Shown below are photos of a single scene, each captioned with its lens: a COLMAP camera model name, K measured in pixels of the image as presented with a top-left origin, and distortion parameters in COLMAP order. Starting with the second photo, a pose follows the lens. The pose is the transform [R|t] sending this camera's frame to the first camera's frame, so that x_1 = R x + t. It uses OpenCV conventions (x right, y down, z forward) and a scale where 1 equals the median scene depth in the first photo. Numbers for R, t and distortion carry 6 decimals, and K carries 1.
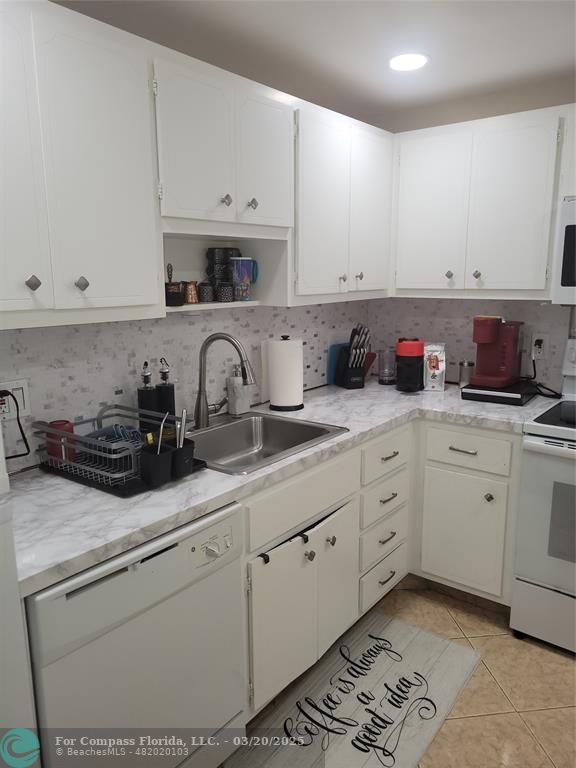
lens RADIAL K [[576.2, 0, 292.3], [0, 576.2, 393.3], [0, 0, 1]] dist [0.051225, -0.027256]
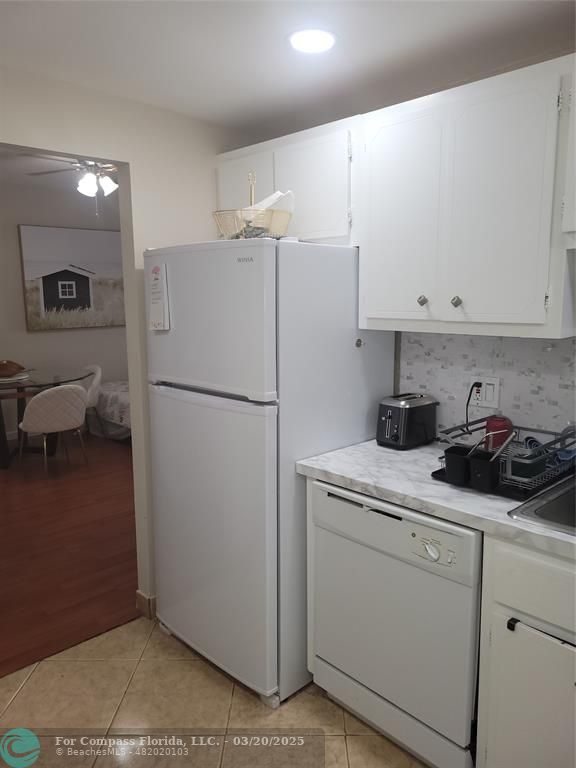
lens RADIAL K [[576.2, 0, 292.3], [0, 576.2, 393.3], [0, 0, 1]] dist [0.051225, -0.027256]
pose [[-0.152485, 0.176357, -0.972444, 0.920297], [-0.192993, 0.959694, 0.204307, -0.183881], [0.969279, 0.218828, -0.112303, 0.830330]]
